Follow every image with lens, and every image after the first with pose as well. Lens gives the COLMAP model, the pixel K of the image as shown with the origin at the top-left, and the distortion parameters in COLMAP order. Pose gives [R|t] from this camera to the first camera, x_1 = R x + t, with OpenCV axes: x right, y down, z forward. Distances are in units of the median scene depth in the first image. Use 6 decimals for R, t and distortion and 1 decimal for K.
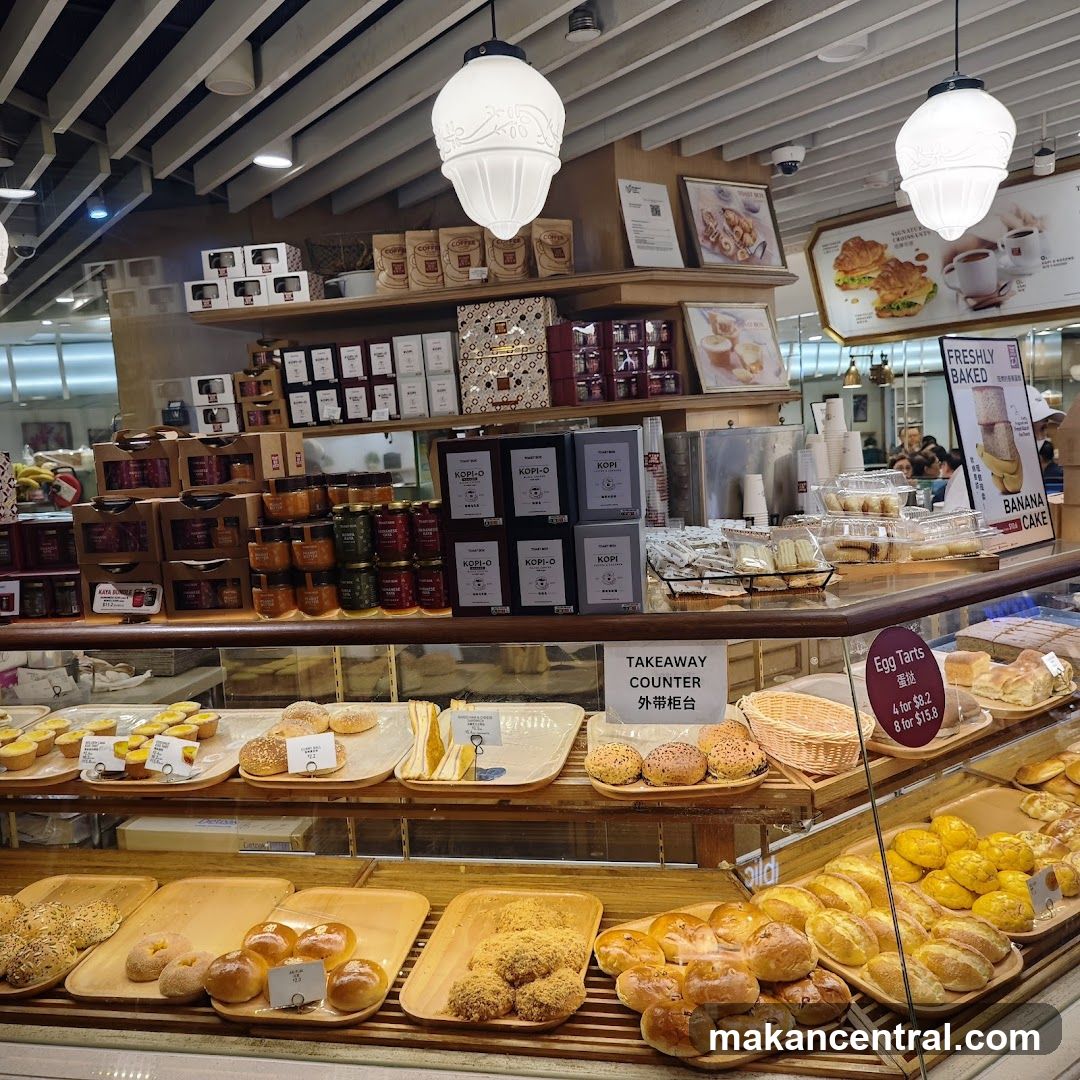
lens RADIAL K [[1018.5, 0, 540.0], [0, 1018.5, 540.3], [0, 0, 1]] dist [0.011670, 0.000000]
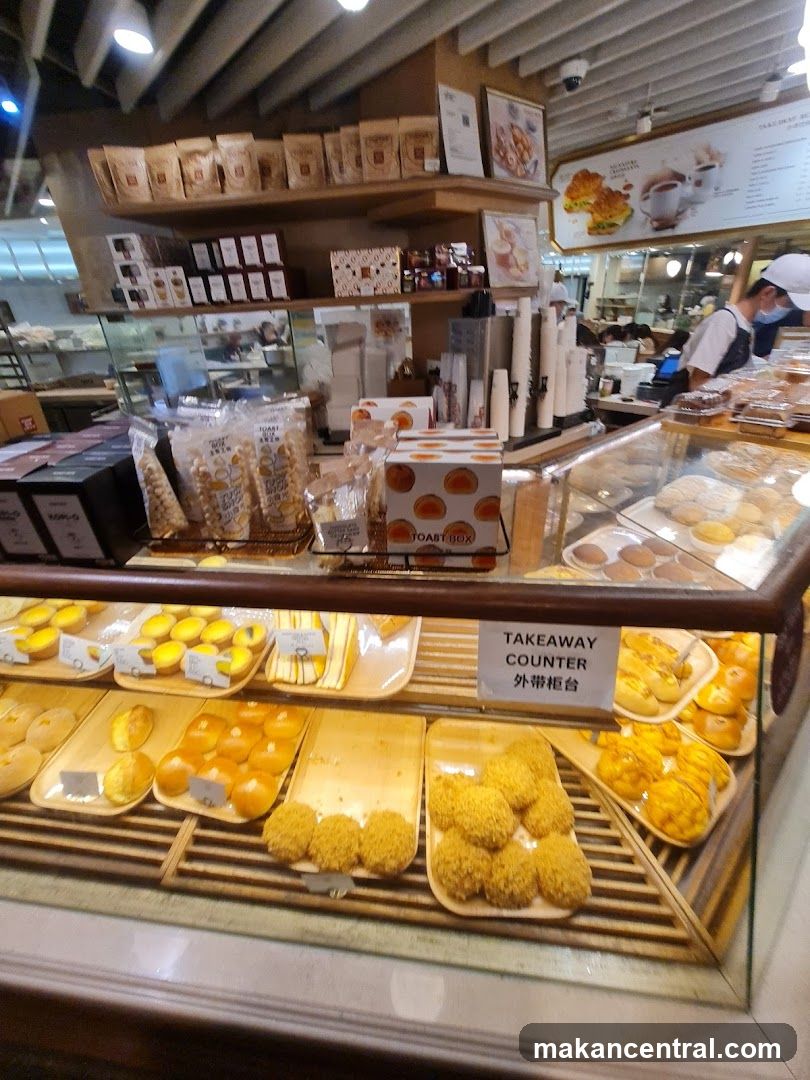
lens RADIAL K [[435.4, 0, 410.8], [0, 435.4, 540.6], [0, 0, 1]] dist [-0.003137, 0.000122]
pose [[0.995828, -0.022421, 0.088451, -0.011610], [-0.013036, 0.924444, 0.381096, -0.043386], [-0.090313, -0.380659, 0.920295, 0.289023]]
